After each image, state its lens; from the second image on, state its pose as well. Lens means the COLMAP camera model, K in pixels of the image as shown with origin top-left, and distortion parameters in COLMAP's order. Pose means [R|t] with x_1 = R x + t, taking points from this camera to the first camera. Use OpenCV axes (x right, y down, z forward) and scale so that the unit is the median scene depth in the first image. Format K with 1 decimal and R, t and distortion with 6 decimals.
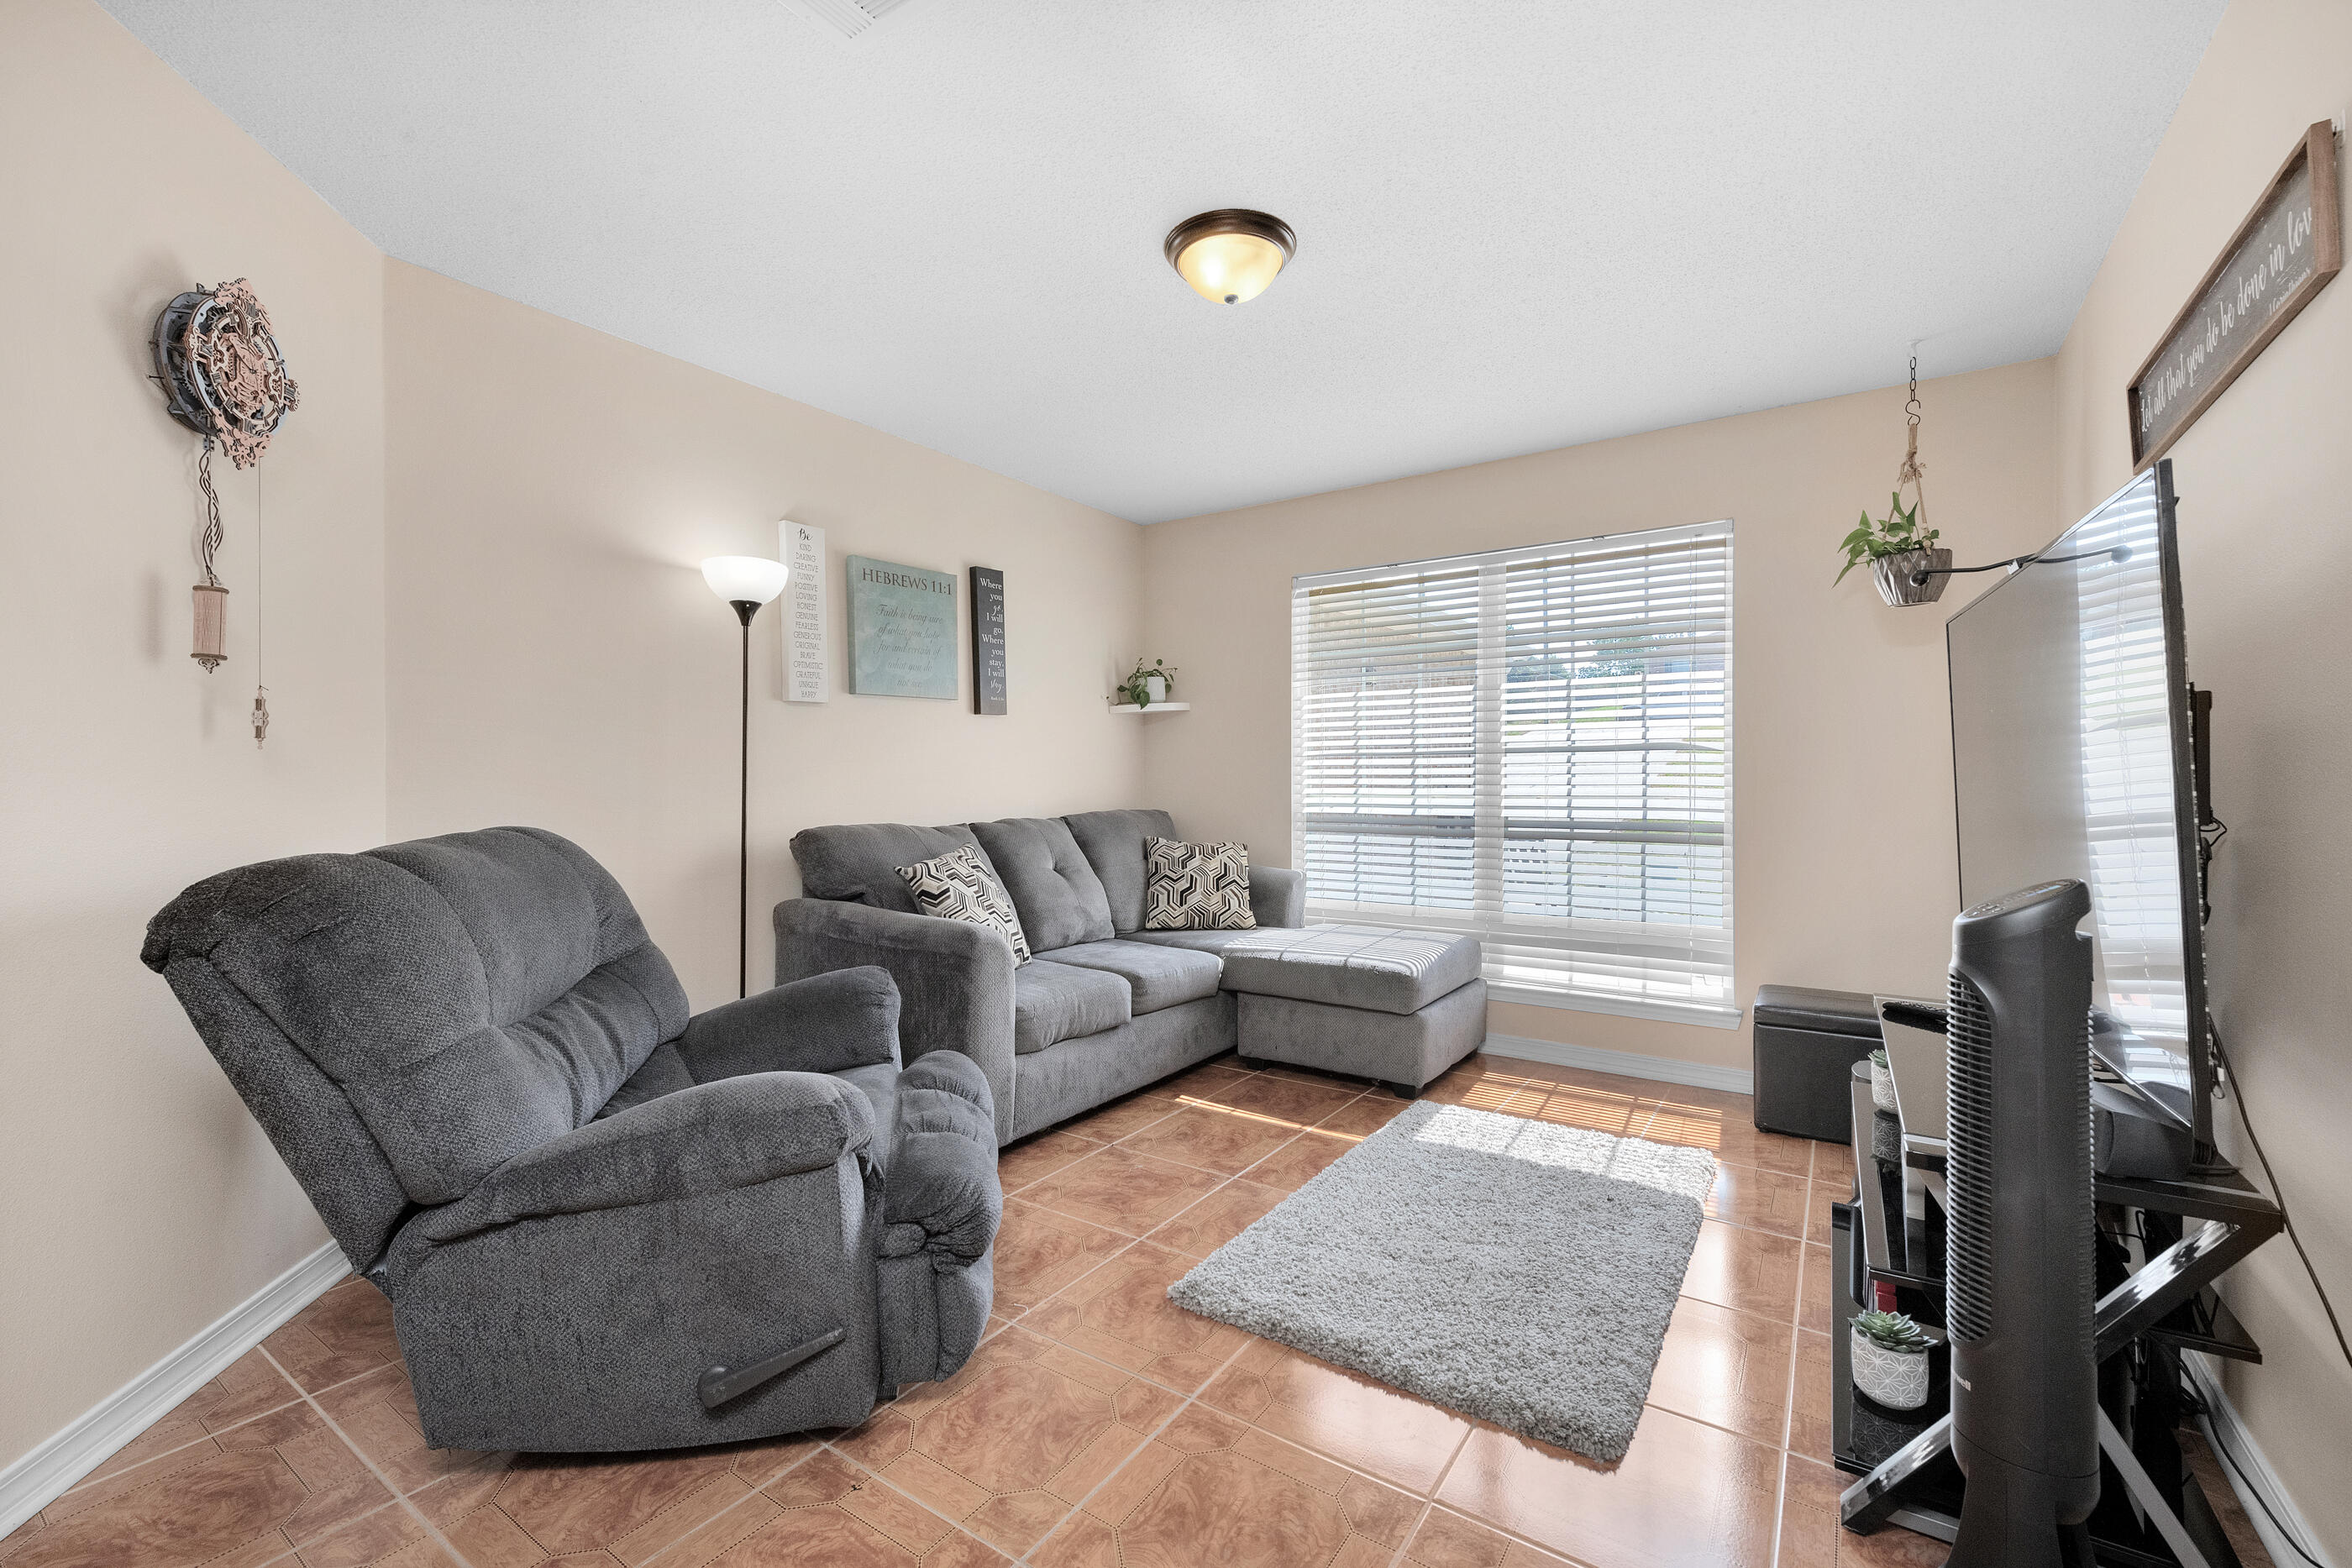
lens RADIAL K [[967.0, 0, 1176.0], [0, 967.0, 784.0], [0, 0, 1]] dist [0.001043, -0.000063]
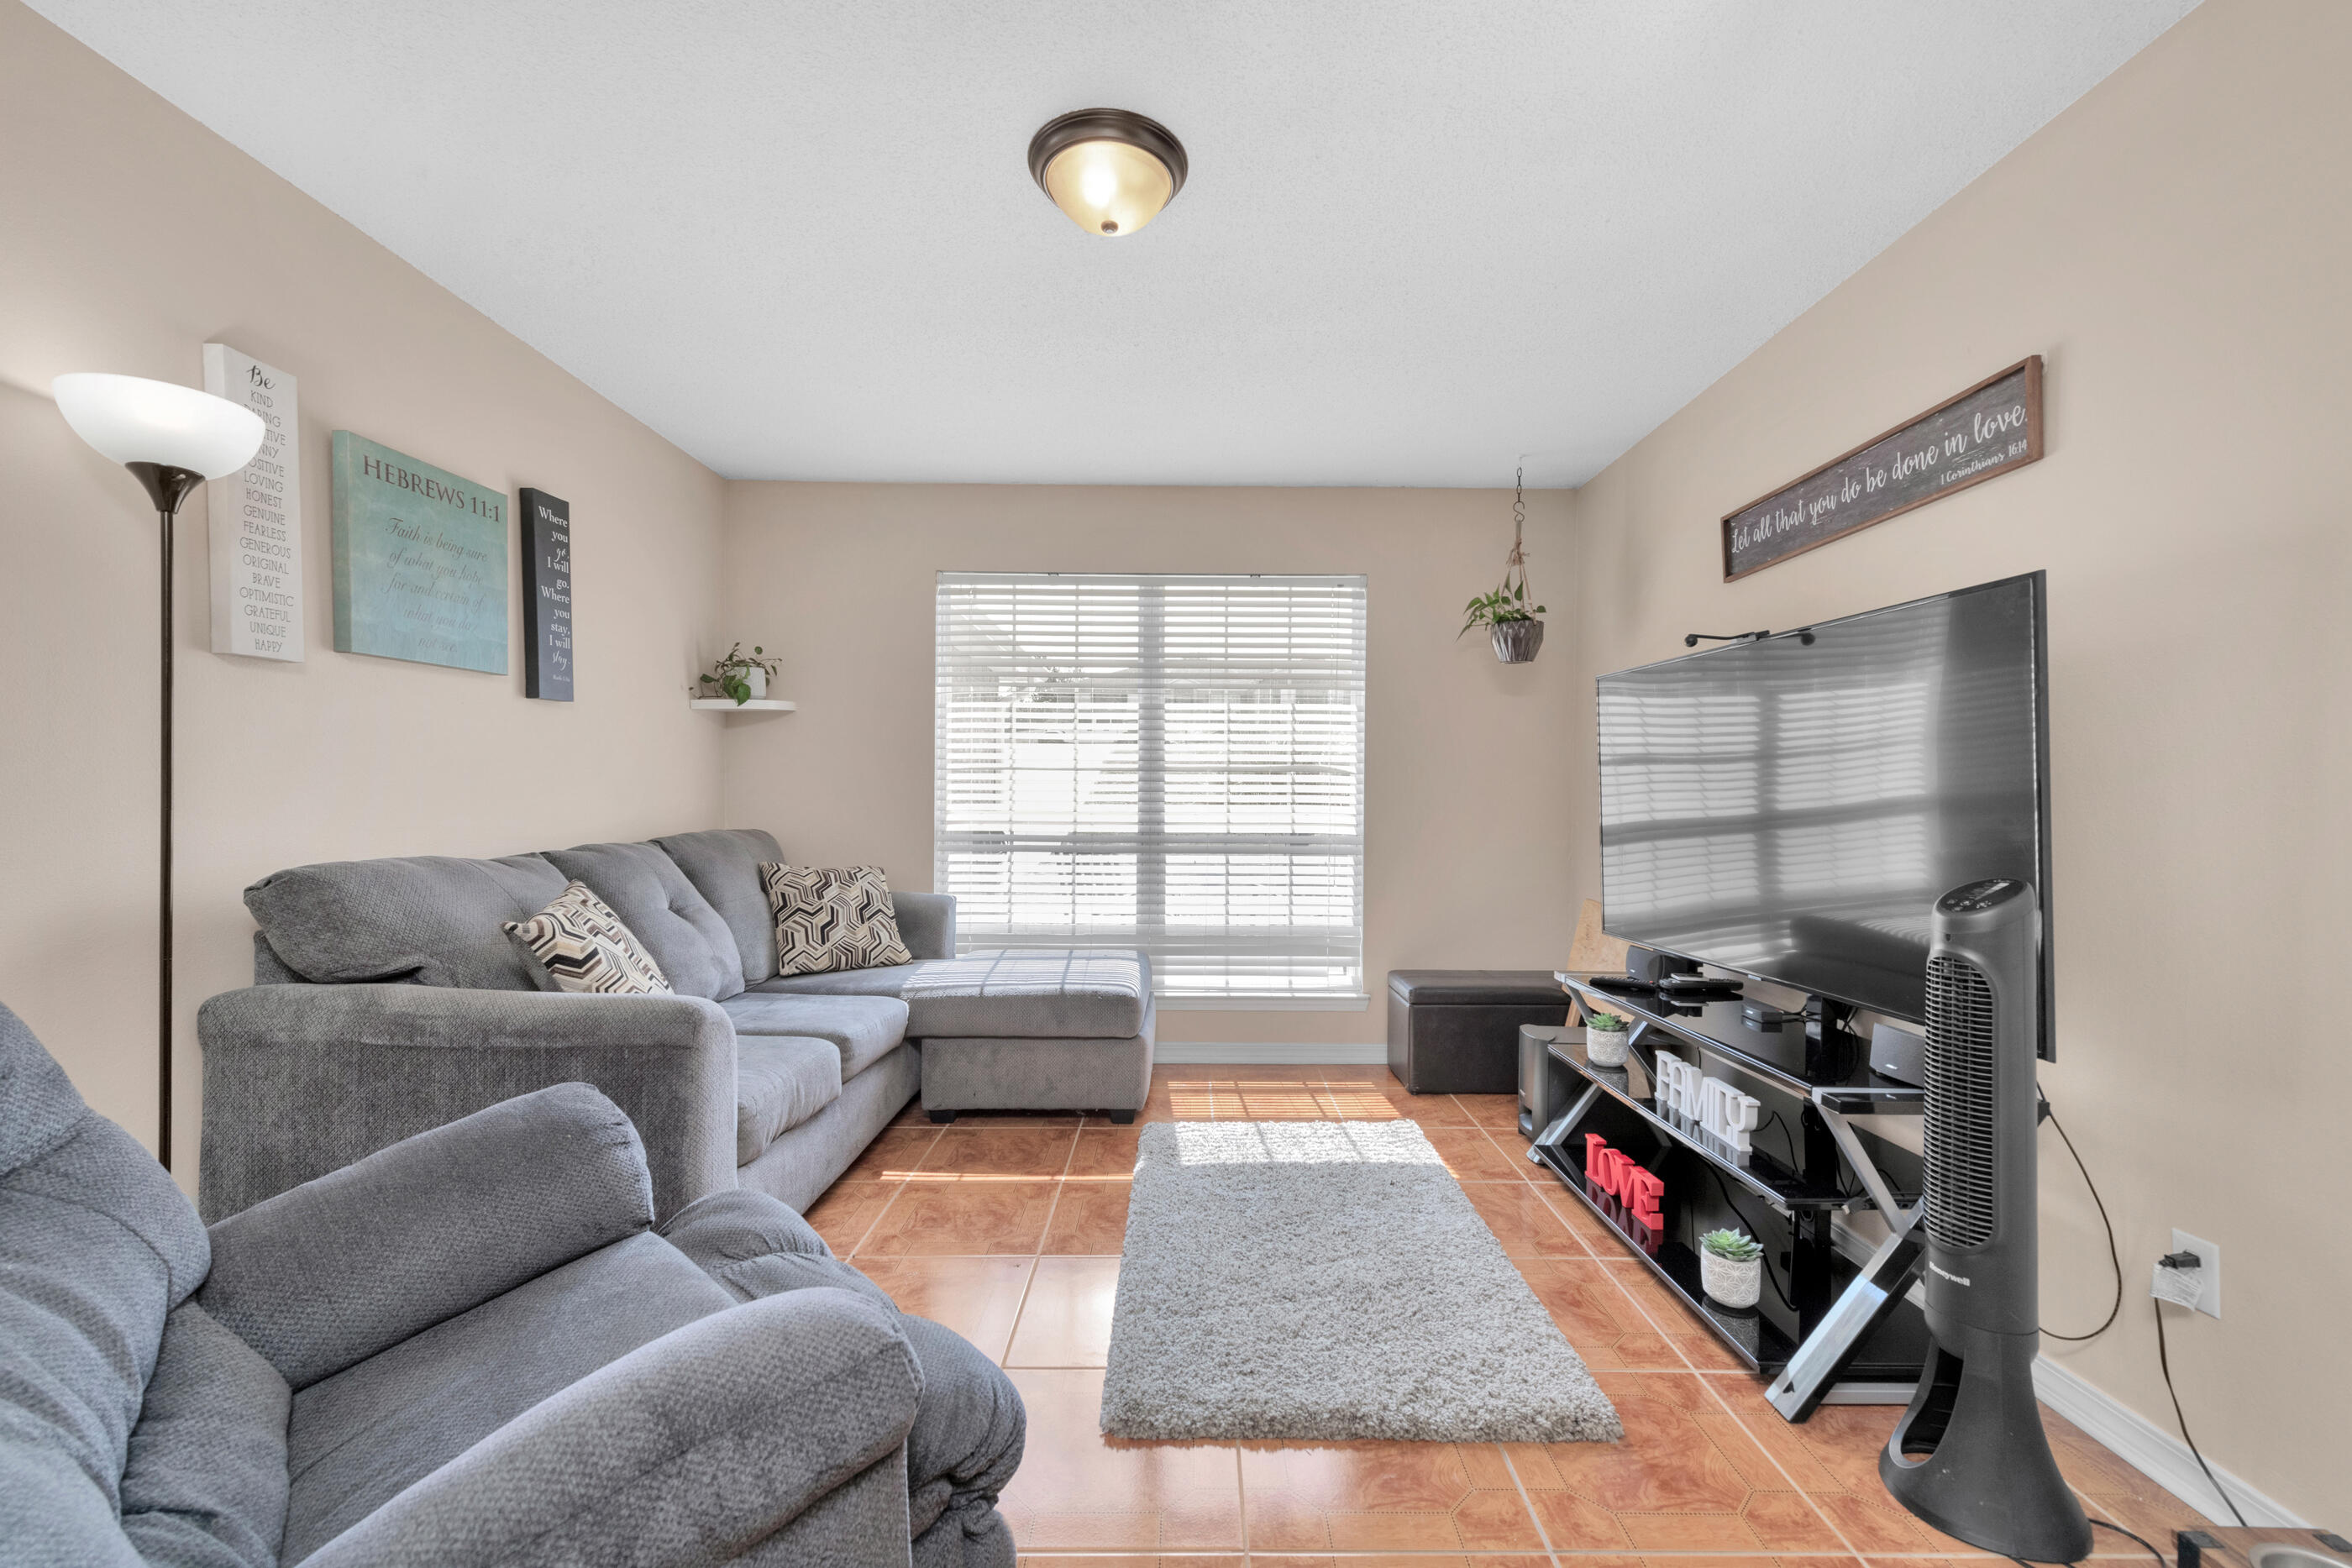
lens RADIAL K [[932.3, 0, 1184.0], [0, 932.3, 807.1], [0, 0, 1]] dist [0.016657, -0.008341]
pose [[0.820225, 0.001363, 0.572039, -0.235457], [-0.006530, 0.999954, 0.006979, -0.000172], [-0.572004, -0.009460, 0.820197, 0.185539]]
